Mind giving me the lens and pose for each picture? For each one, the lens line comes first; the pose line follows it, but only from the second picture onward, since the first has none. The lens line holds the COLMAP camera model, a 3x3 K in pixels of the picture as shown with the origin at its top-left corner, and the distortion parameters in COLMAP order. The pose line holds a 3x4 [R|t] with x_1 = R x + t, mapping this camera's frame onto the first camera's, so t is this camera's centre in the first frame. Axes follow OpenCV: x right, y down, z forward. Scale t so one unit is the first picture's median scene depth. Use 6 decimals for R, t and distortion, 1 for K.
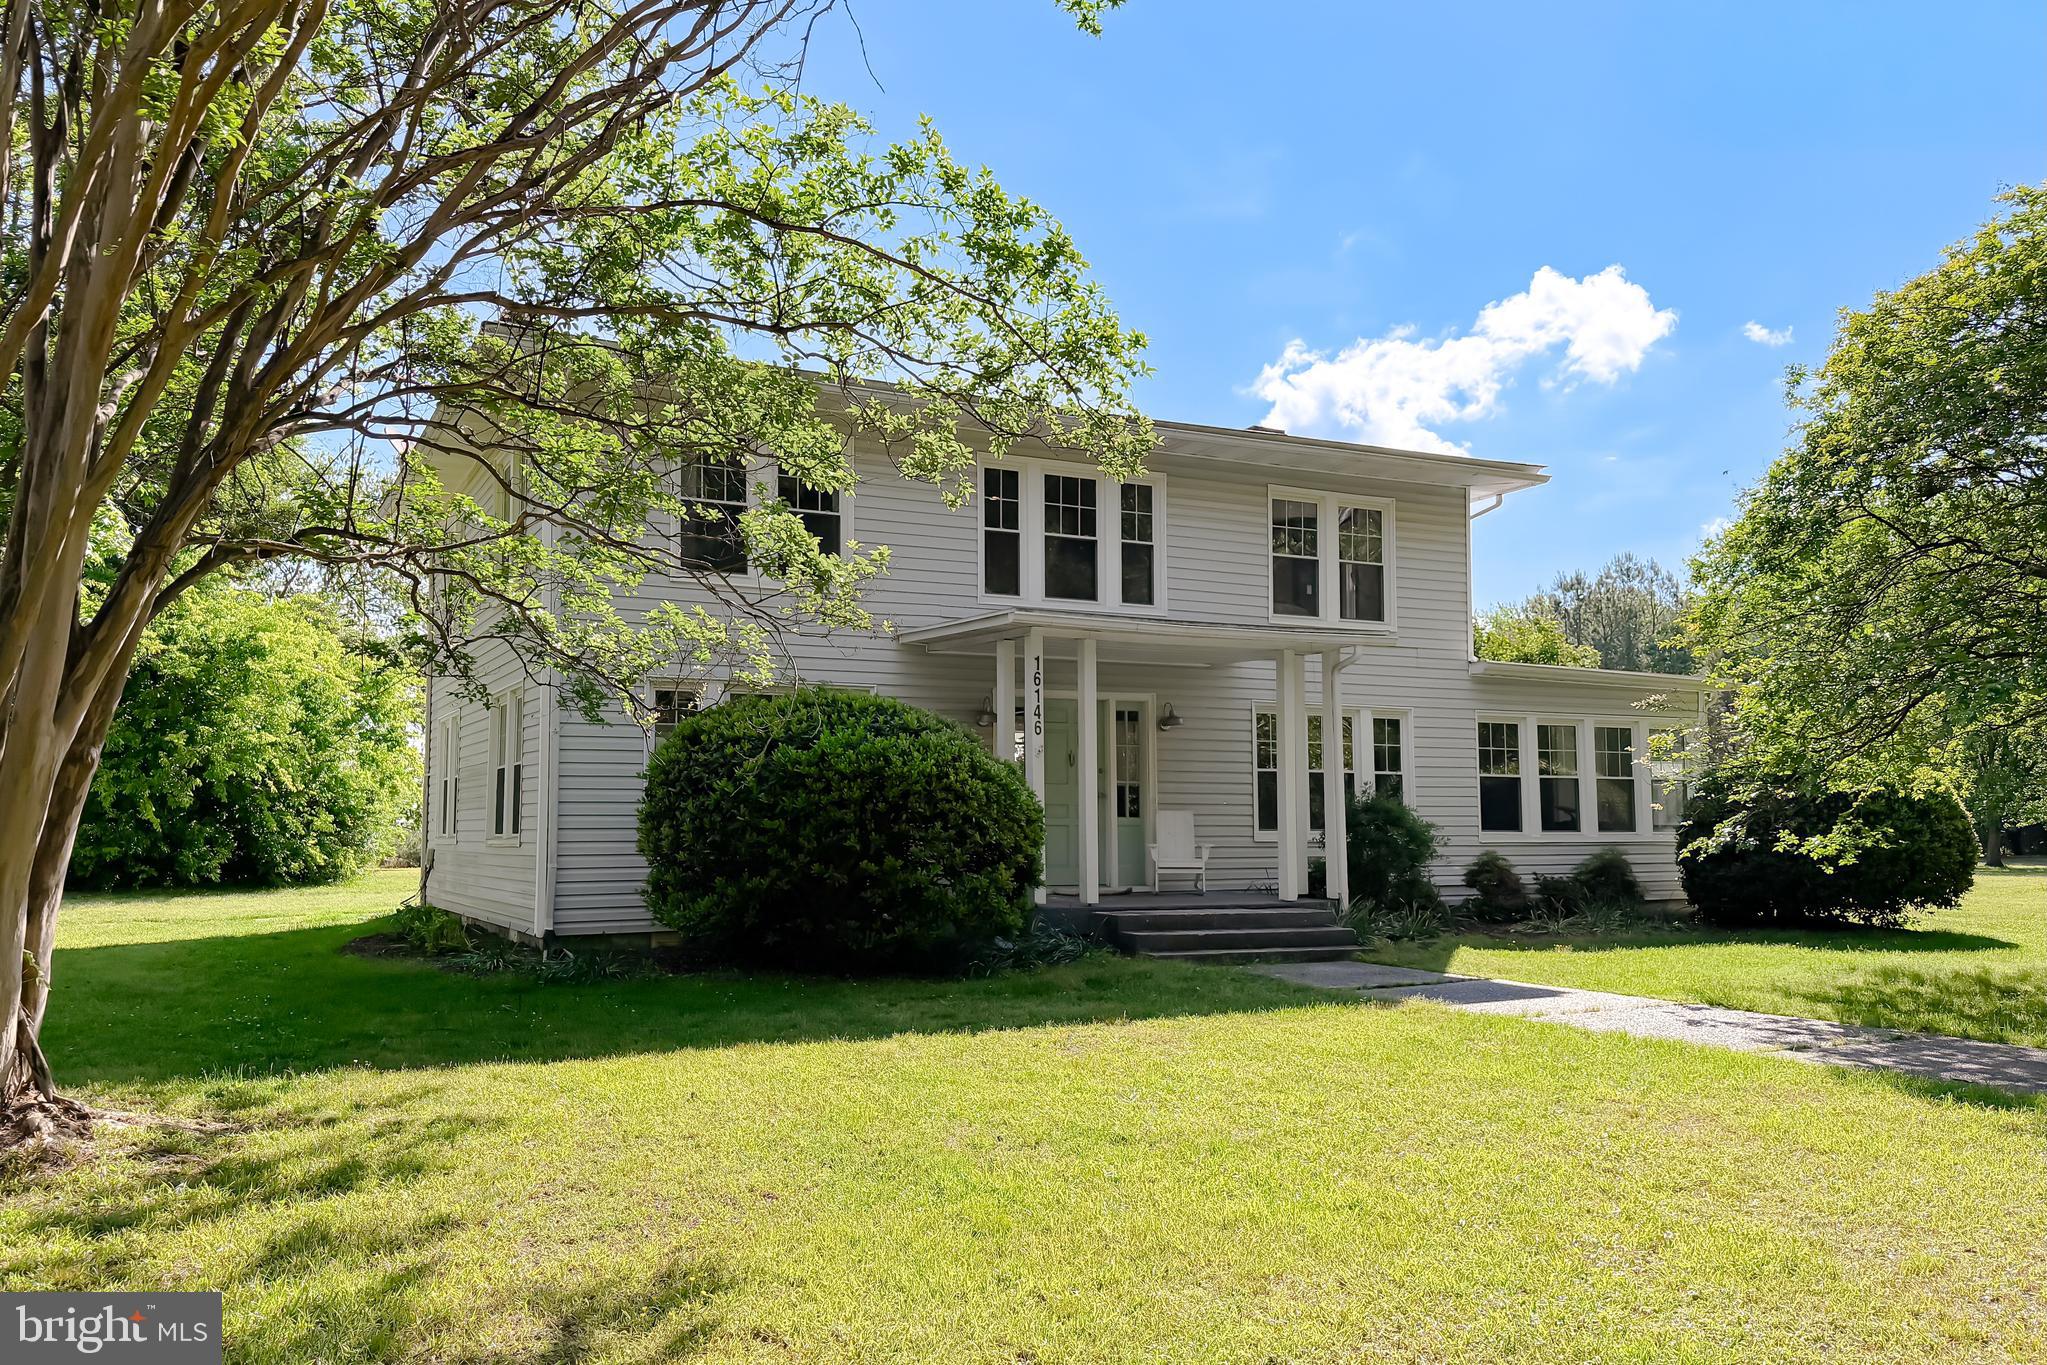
lens RADIAL K [[1585.6, 0, 1019.6], [0, 1585.6, 677.1], [0, 0, 1]] dist [-0.006657, -0.005234]
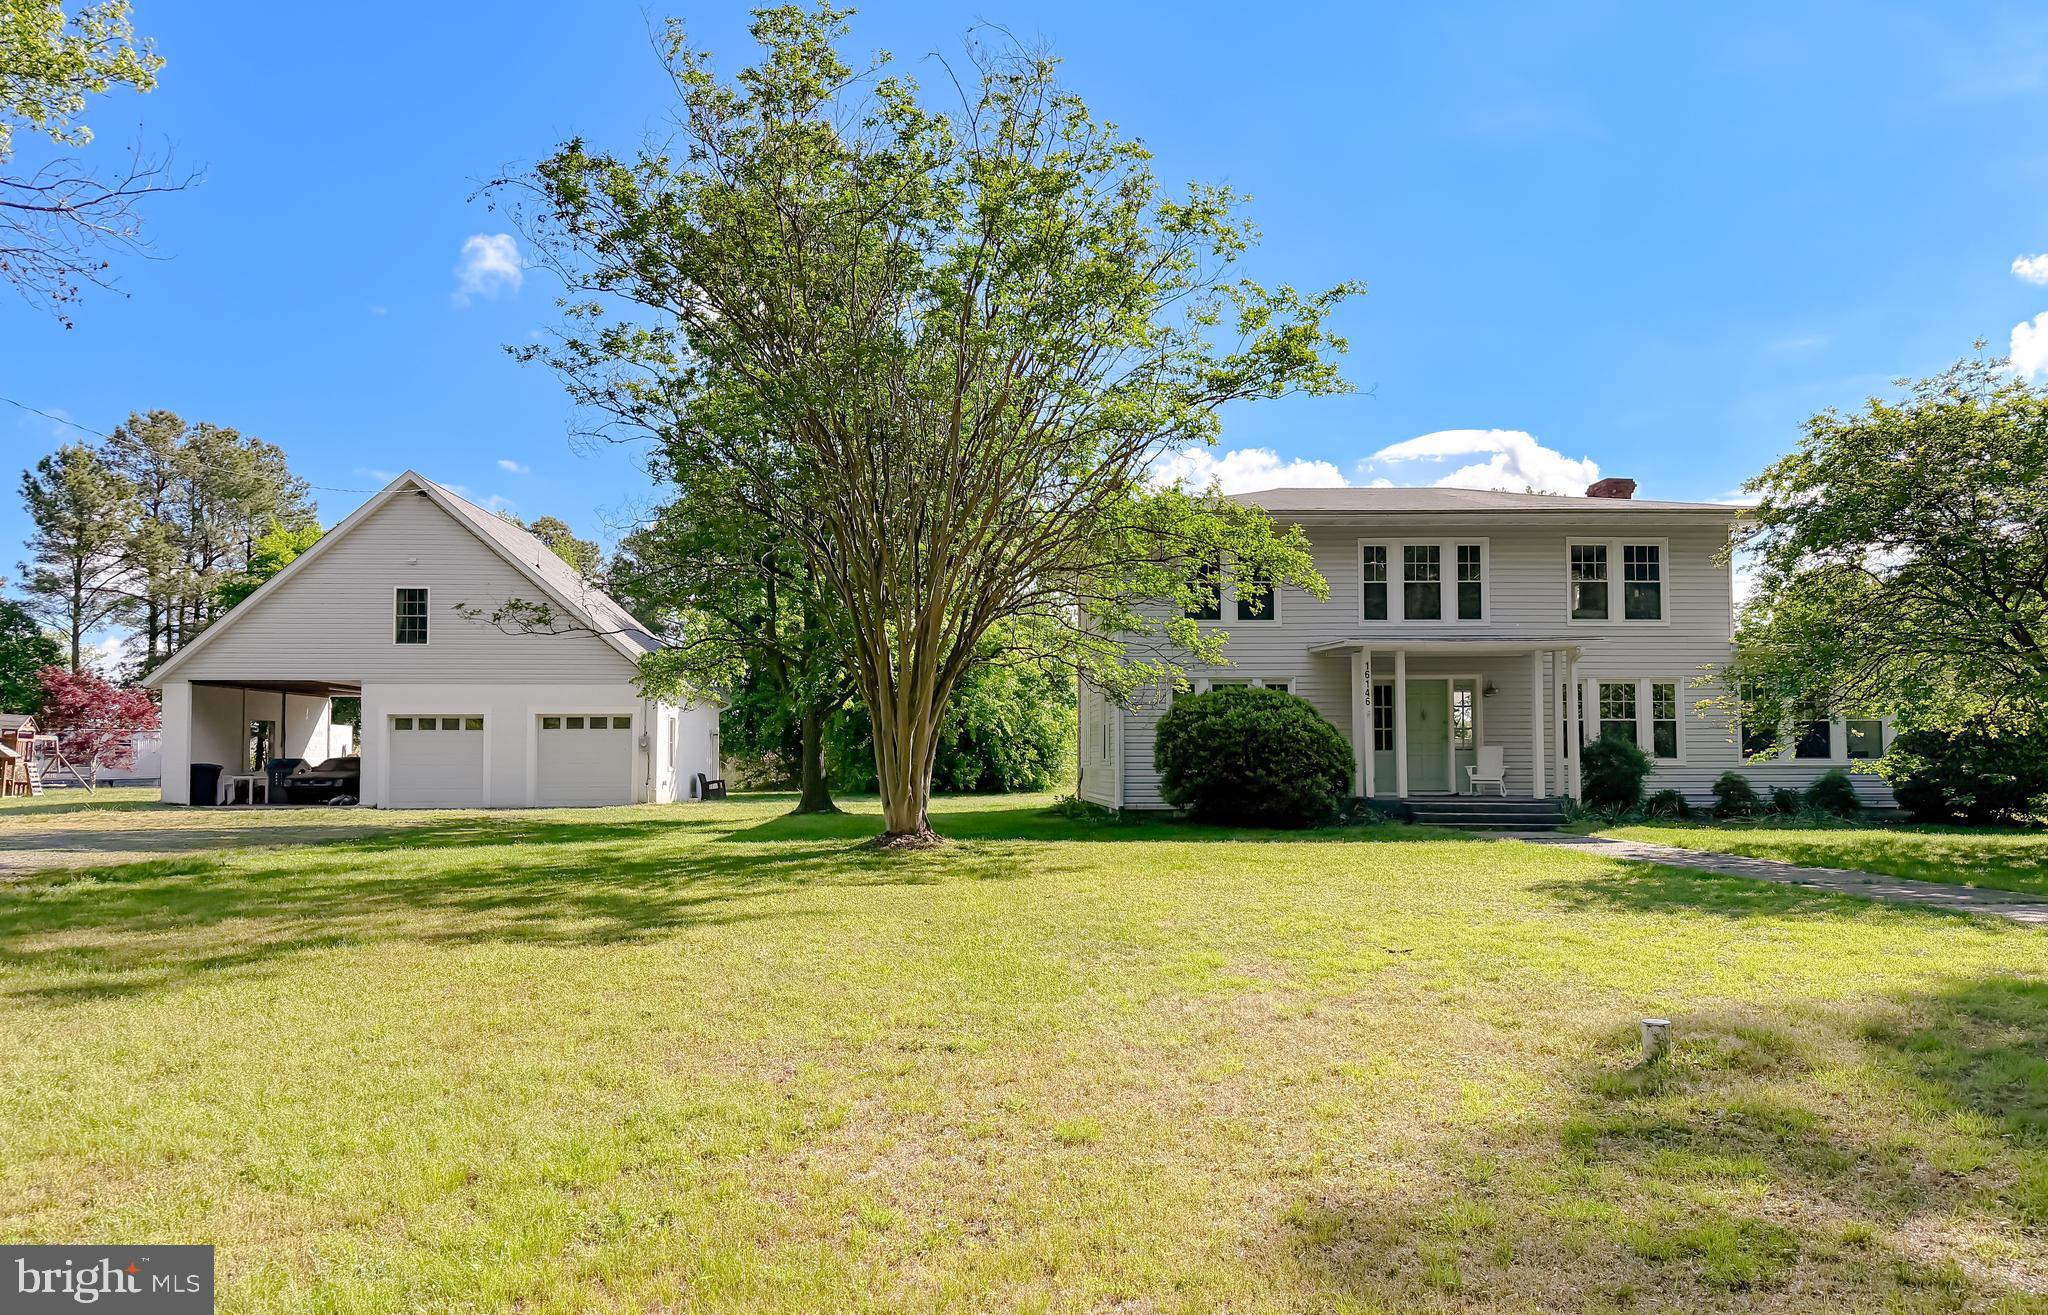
lens RADIAL K [[1454.9, 0, 1025.7], [0, 1454.9, 661.8], [0, 0, 1]] dist [-0.058306, -0.003043]
pose [[0.906802, -0.026440, -0.420727, 0.299856], [0.037835, 0.999108, 0.018758, -0.050299], [0.419856, -0.032928, 0.906993, -0.571870]]
